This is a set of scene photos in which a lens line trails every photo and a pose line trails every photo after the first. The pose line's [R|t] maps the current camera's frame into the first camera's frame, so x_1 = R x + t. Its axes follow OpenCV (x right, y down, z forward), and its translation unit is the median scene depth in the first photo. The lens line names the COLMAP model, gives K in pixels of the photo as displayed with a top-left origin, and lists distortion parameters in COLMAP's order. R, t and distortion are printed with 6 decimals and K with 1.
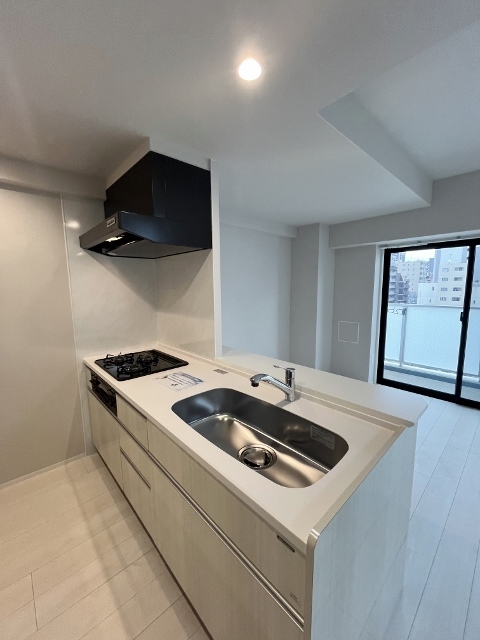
lens RADIAL K [[255.5, 0, 251.5], [0, 255.5, 324.9], [0, 0, 1]] dist [0.000135, -0.000109]
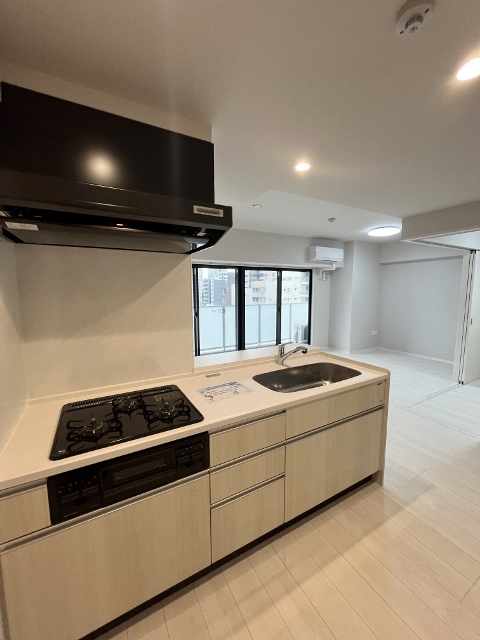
lens RADIAL K [[255.5, 0, 230.6], [0, 255.5, 320.7], [0, 0, 1]] dist [0.000135, -0.000109]
pose [[0.261551, -0.103872, 0.959584, -1.061505], [0.138408, 0.987954, 0.069217, -0.099074], [-0.955214, 0.114710, 0.272777, 0.612141]]
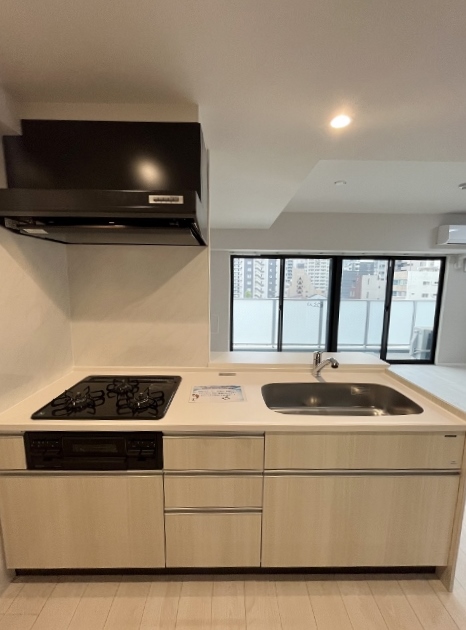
lens RADIAL K [[251.5, 0, 232.2], [0, 251.5, 314.9], [0, 0, 1]] dist [0.000135, -0.000109]
pose [[0.681383, -0.080028, 0.727539, -0.779359], [0.085489, 0.995903, 0.029481, -0.070229], [-0.726917, 0.042108, 0.685433, 0.310003]]
